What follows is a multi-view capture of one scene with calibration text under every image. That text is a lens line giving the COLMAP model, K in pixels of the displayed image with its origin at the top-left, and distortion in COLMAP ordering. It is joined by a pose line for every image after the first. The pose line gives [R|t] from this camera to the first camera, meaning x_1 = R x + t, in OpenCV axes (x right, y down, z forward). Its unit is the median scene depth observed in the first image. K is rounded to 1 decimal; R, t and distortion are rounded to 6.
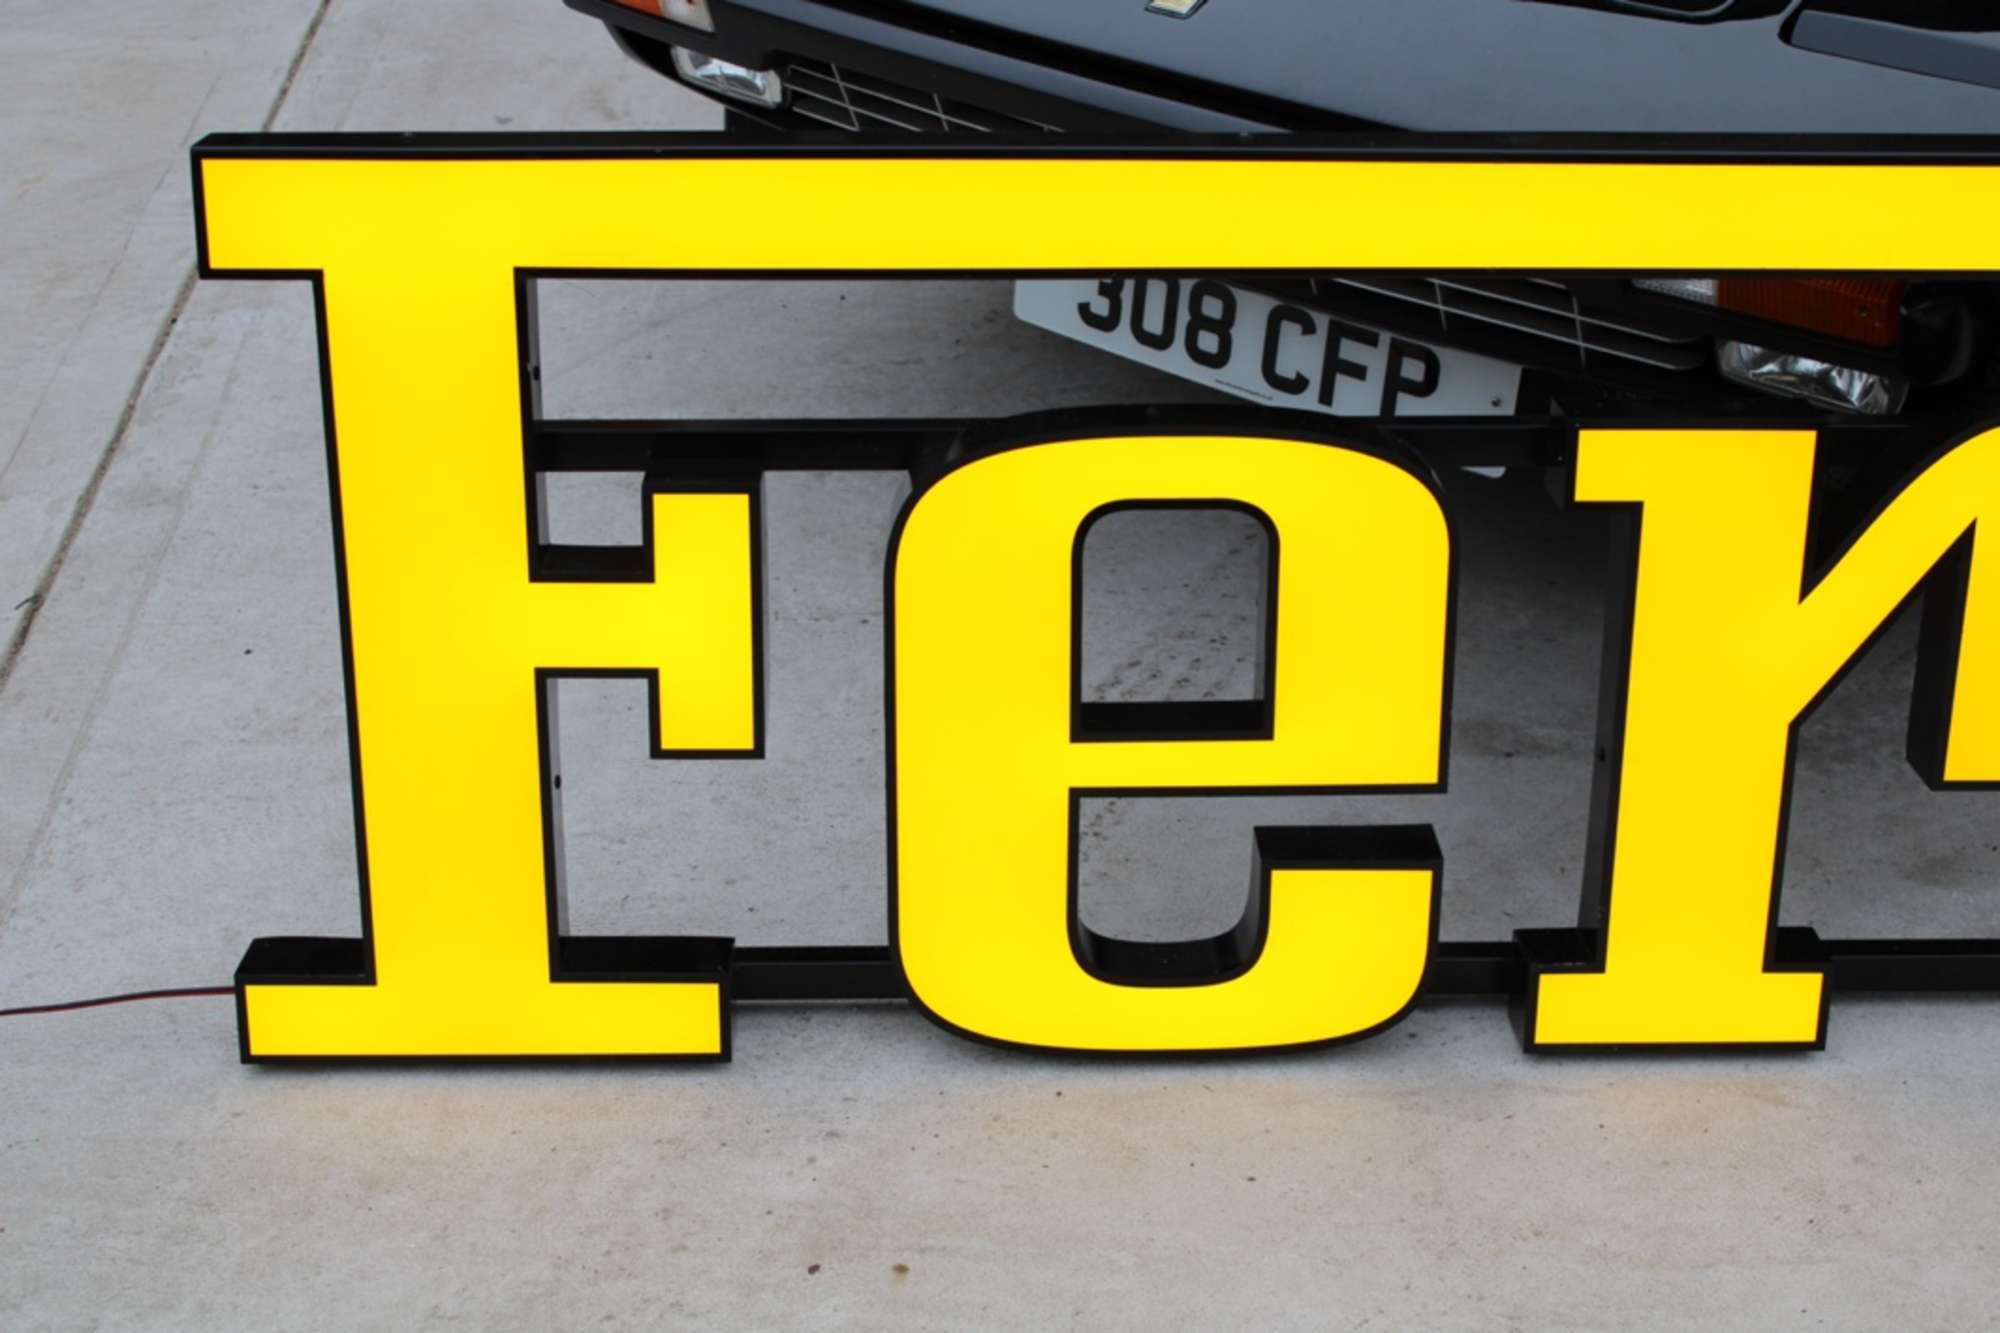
lens RADIAL K [[3005.1, 0, 1000.0], [0, 3005.1, 666.5], [0, 0, 1]] dist [-0.025425, 0.128823]
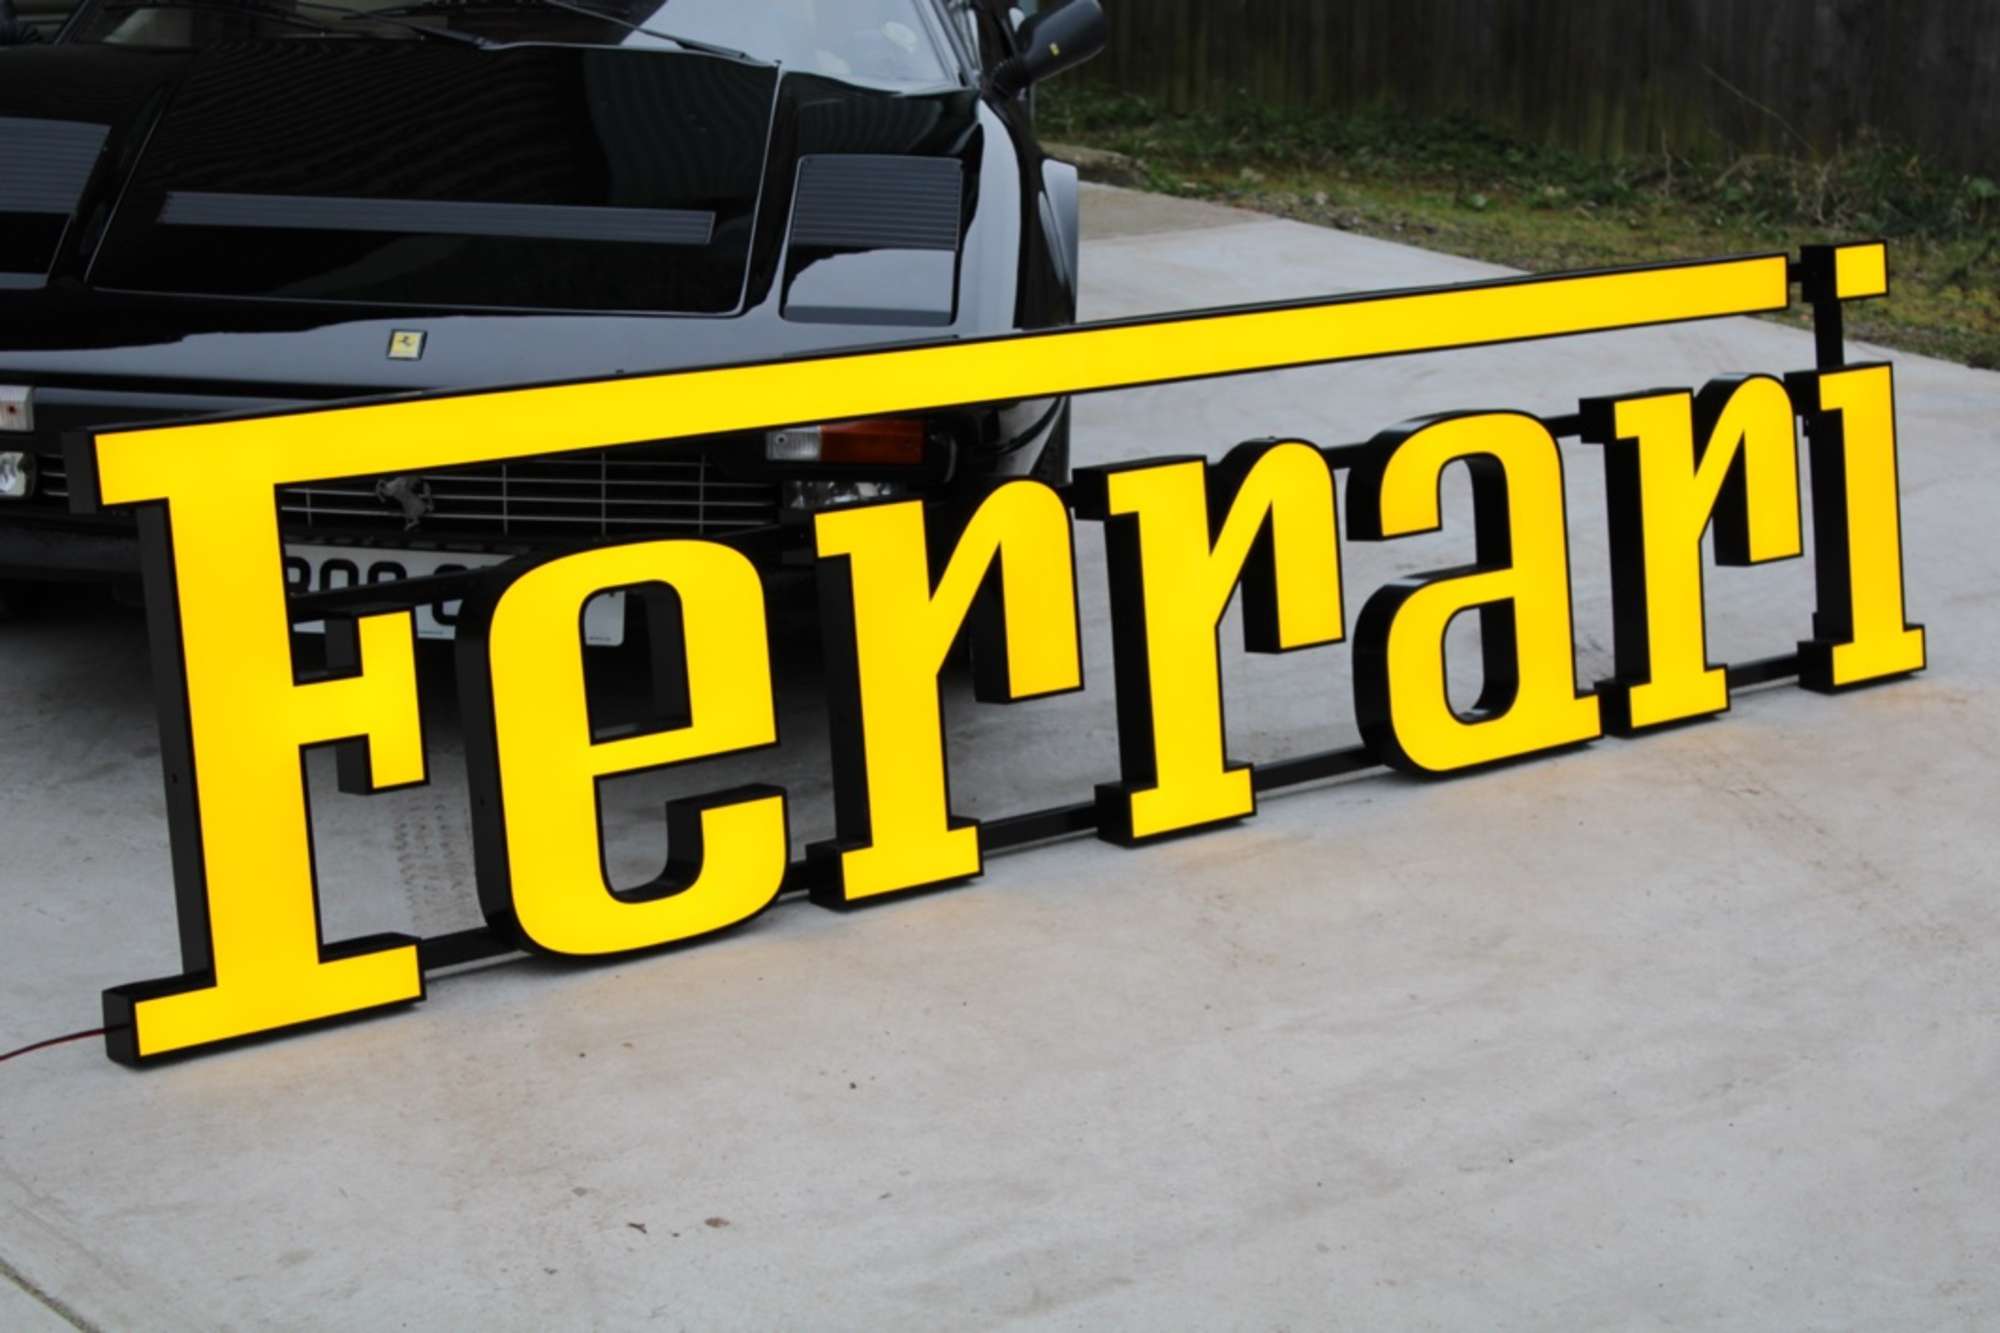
lens RADIAL K [[3961.7, 0, 1000.0], [0, 3961.7, 666.5], [0, 0, 1]] dist [0.025137, 0.065092]
pose [[0.785993, -0.141978, 0.601712, -1.046330], [0.287722, 0.945453, -0.152754, 0.362221], [-0.547203, 0.293190, 0.783970, -0.781535]]
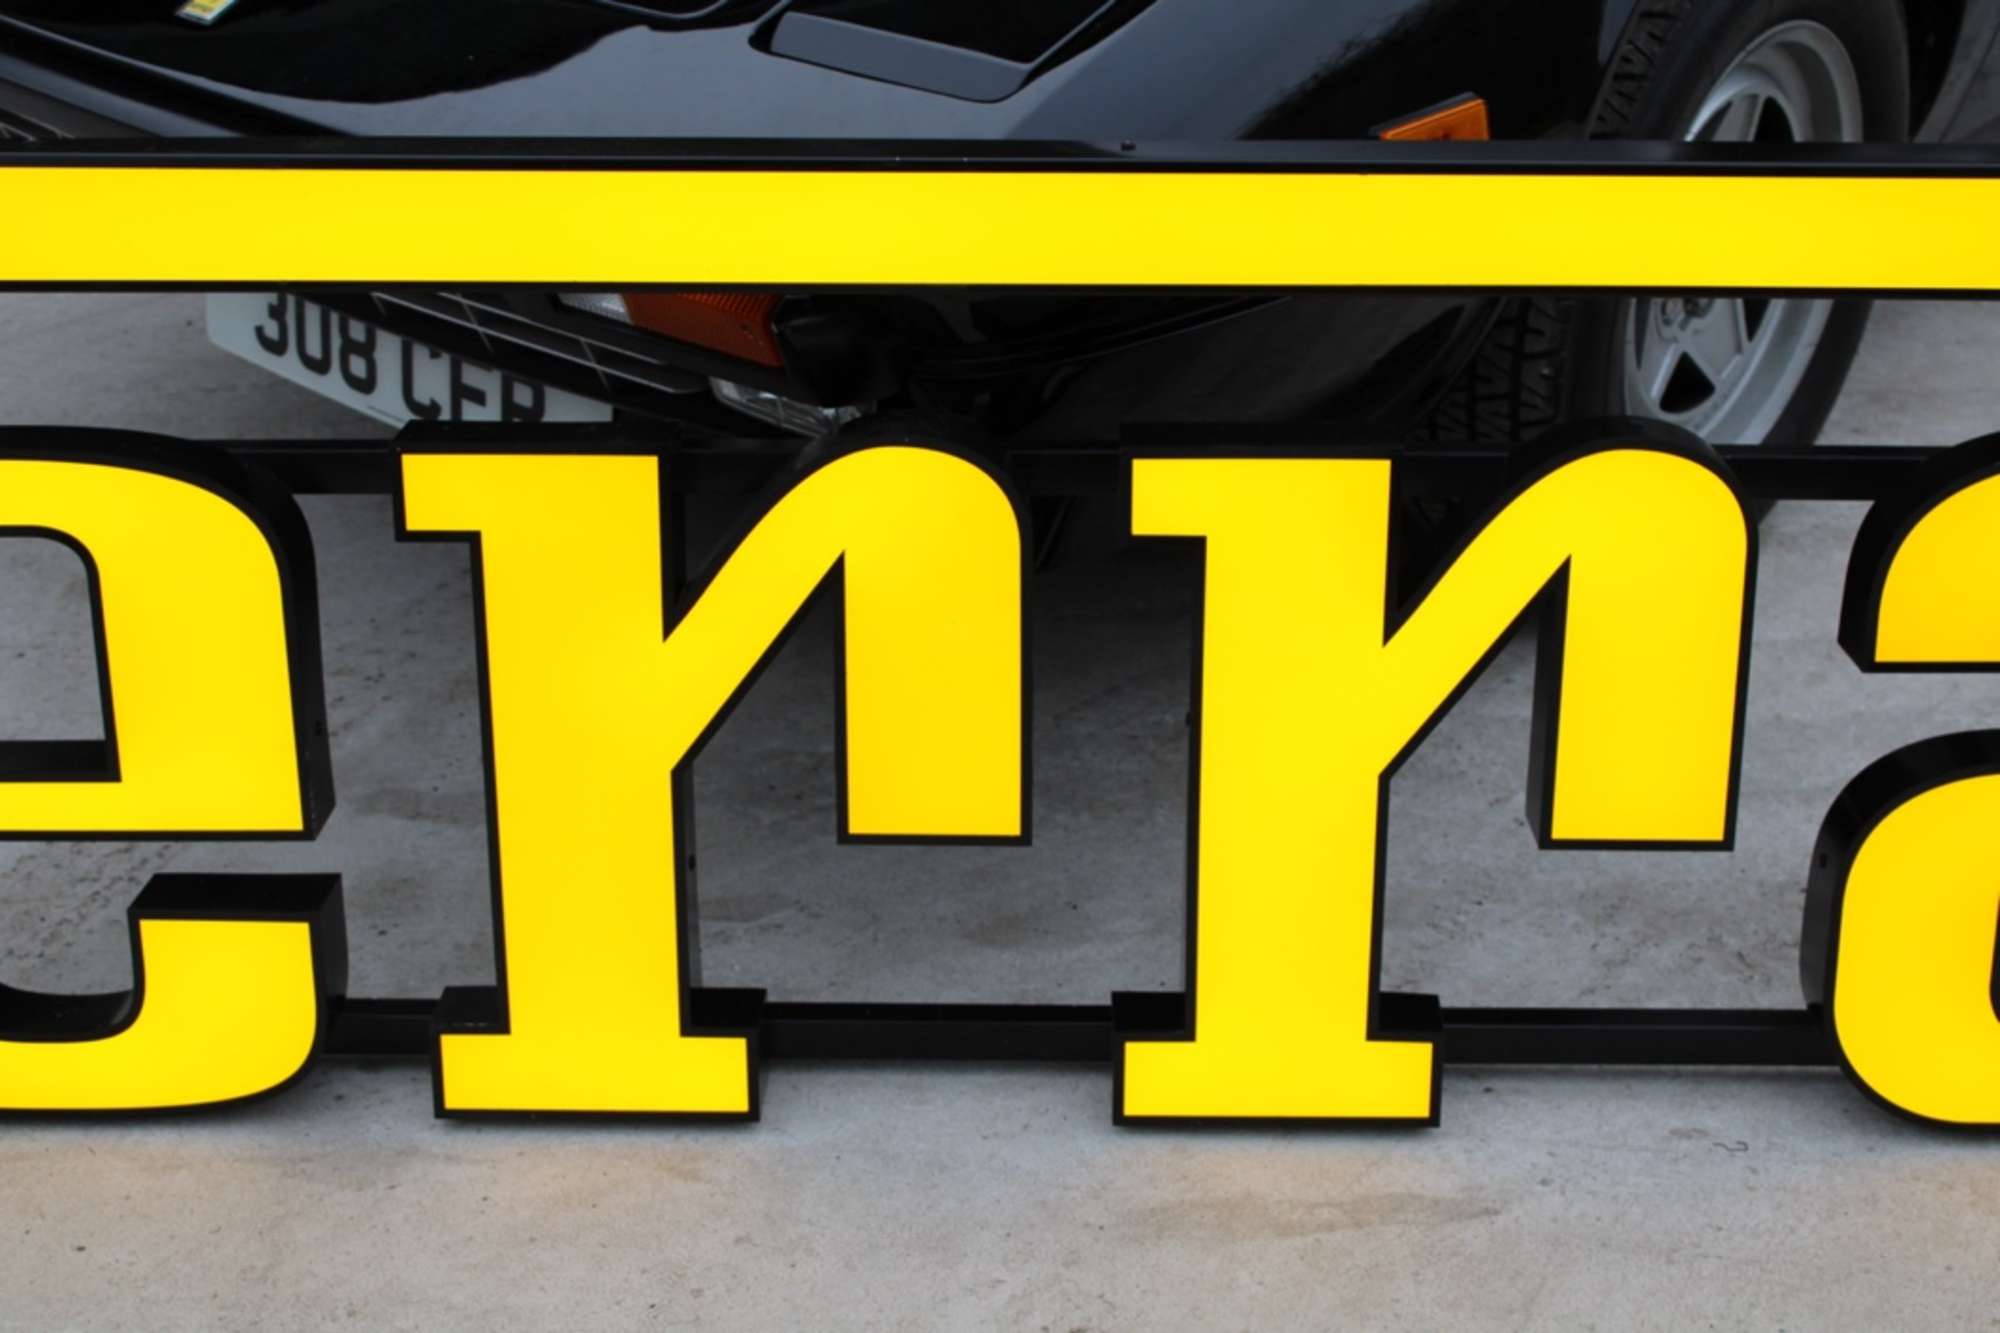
lens RADIAL K [[3005.1, 0, 1000.0], [0, 3005.1, 666.5], [0, 0, 1]] dist [-0.025425, 0.128823]
pose [[0.998551, 0.008586, -0.053117, 0.403305], [-0.009346, 0.999857, -0.014090, -0.001047], [0.052989, 0.014566, 0.998489, 0.070731]]
